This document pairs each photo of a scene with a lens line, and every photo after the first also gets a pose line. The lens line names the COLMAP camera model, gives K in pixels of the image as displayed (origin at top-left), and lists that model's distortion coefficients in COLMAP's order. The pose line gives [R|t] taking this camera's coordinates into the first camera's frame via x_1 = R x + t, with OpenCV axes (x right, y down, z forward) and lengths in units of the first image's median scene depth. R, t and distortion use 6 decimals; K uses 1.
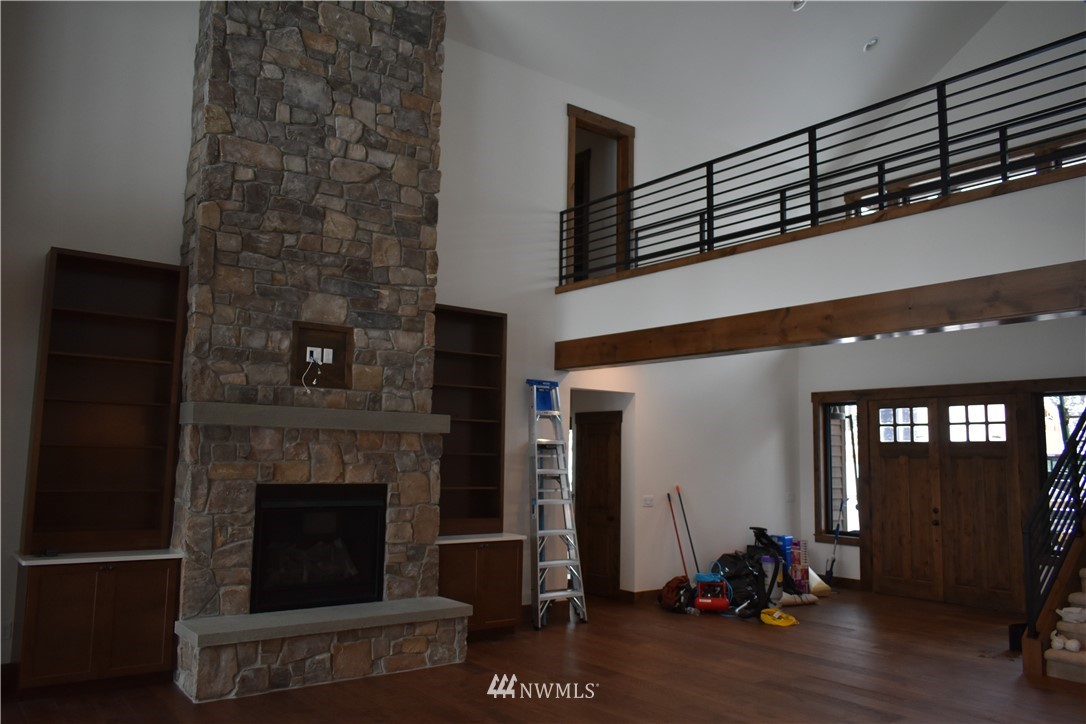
lens RADIAL K [[835.6, 0, 537.7], [0, 835.6, 362.2], [0, 0, 1]] dist [-0.026386, 0.015403]
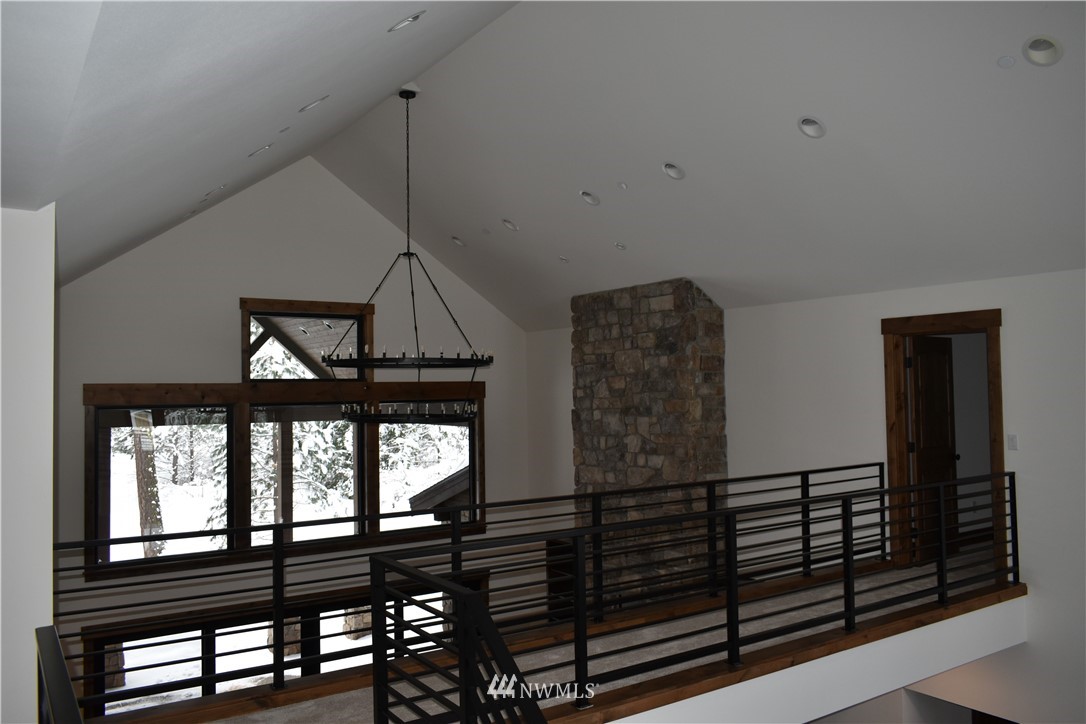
lens RADIAL K [[835.6, 0, 537.1], [0, 835.6, 363.1], [0, 0, 1]] dist [-0.026386, 0.015403]
pose [[-0.073319, -0.055472, -0.995765, 1.131599], [0.122821, 0.990349, -0.064214, -0.349669], [0.989717, -0.127009, -0.065798, 0.978790]]
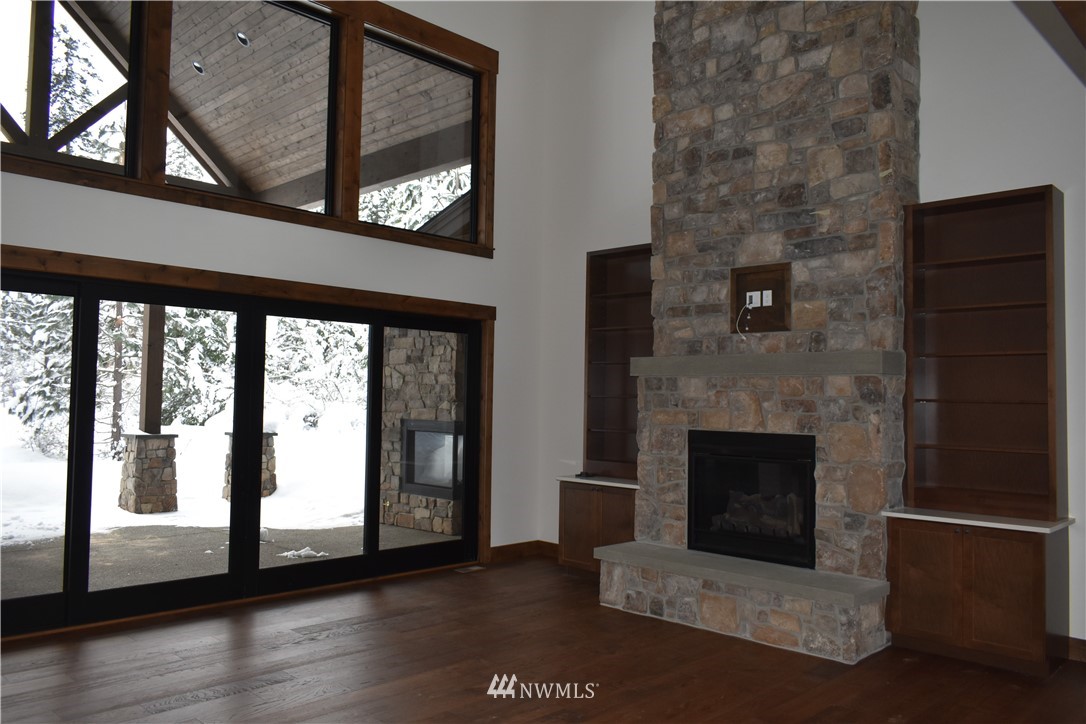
lens RADIAL K [[835.6, 0, 542.7], [0, 835.6, 365.8], [0, 0, 1]] dist [-0.026386, 0.015403]
pose [[0.135415, -0.060250, -0.988955, 0.635878], [0.094740, 0.994363, -0.047607, 0.088861], [0.986249, -0.087247, 0.140359, 0.609299]]
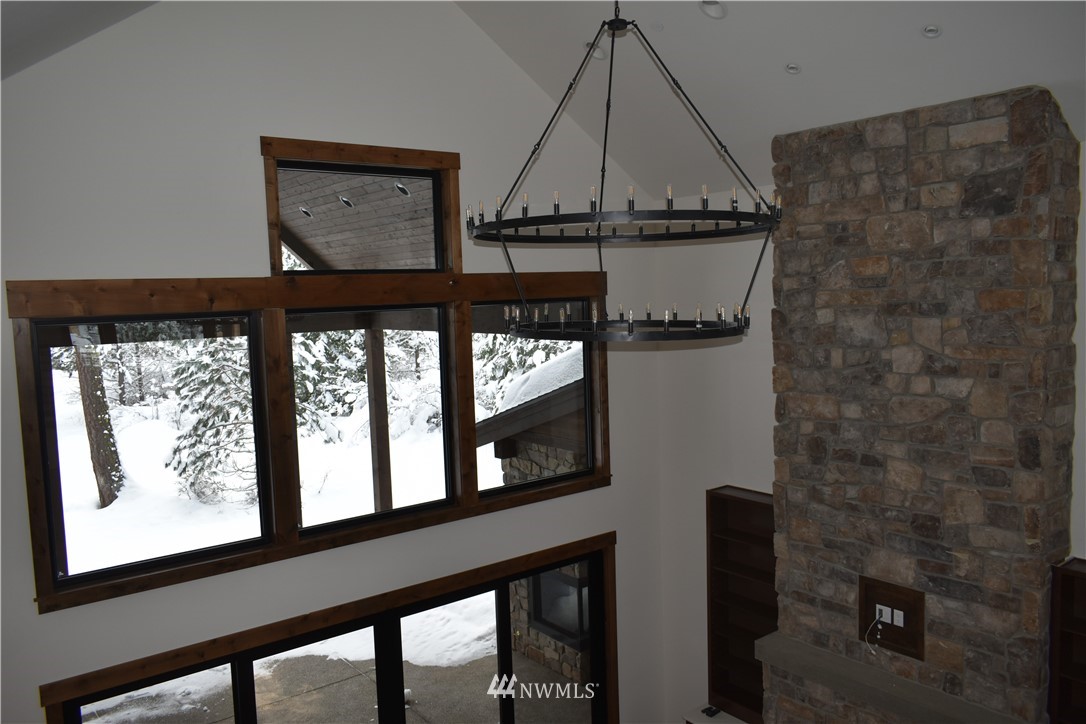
lens RADIAL K [[835.6, 0, 540.2], [0, 835.6, 366.4], [0, 0, 1]] dist [-0.026386, 0.015403]
pose [[-0.002884, 0.066092, -0.997809, 0.634655], [0.142913, 0.987598, 0.065002, -0.392331], [0.989731, -0.142413, -0.012293, 0.659760]]
